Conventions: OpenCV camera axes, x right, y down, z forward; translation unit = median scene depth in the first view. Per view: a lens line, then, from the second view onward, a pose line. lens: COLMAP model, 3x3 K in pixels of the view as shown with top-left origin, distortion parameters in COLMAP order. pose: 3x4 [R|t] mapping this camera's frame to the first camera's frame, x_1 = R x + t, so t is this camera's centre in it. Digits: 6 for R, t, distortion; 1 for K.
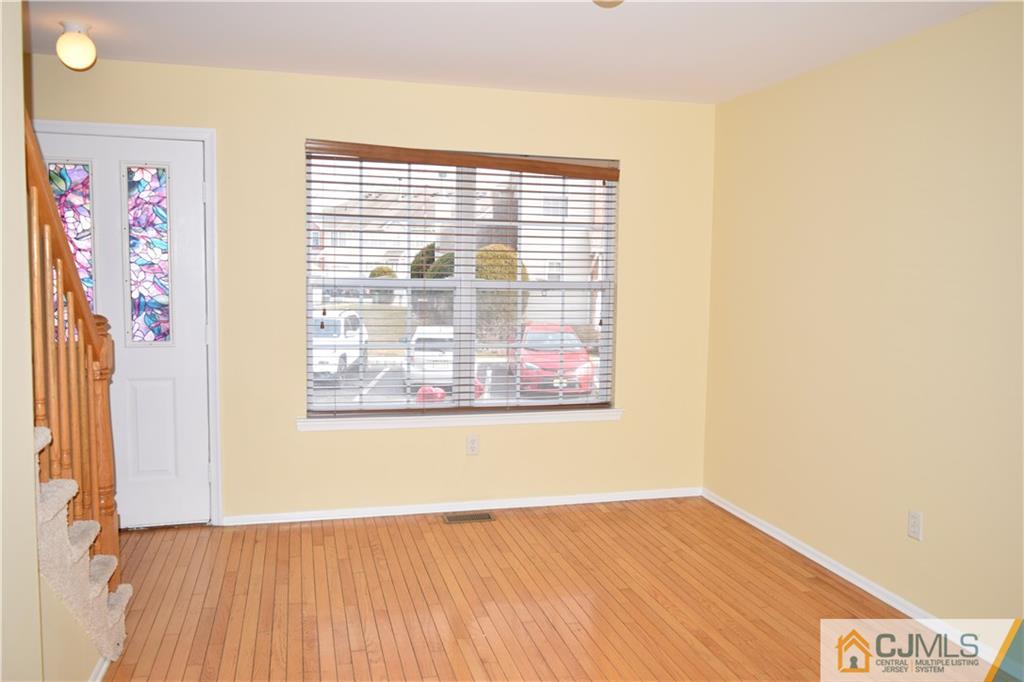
lens RADIAL K [[795.1, 0, 513.0], [0, 795.1, 342.8], [0, 0, 1]] dist [-0.021311, 0.011370]
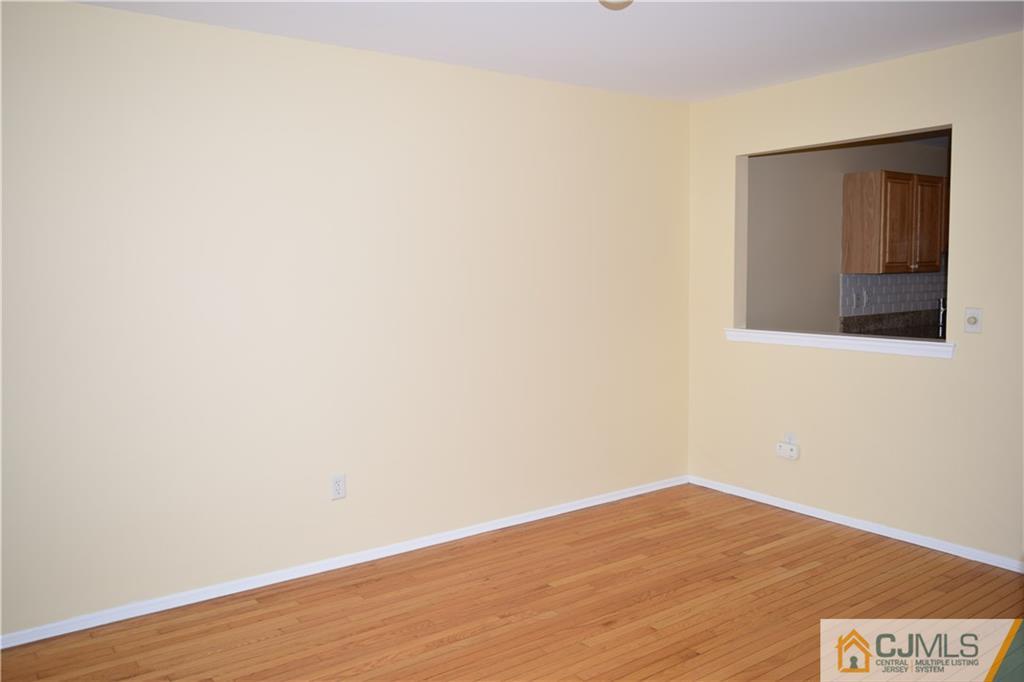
lens RADIAL K [[795.1, 0, 511.9], [0, 795.1, 340.3], [0, 0, 1]] dist [-0.021311, 0.011370]
pose [[-0.357912, -0.092943, 0.929118, -0.871845], [0.099752, 0.985534, 0.137013, -0.148555], [-0.928412, 0.141720, -0.343463, 1.616758]]
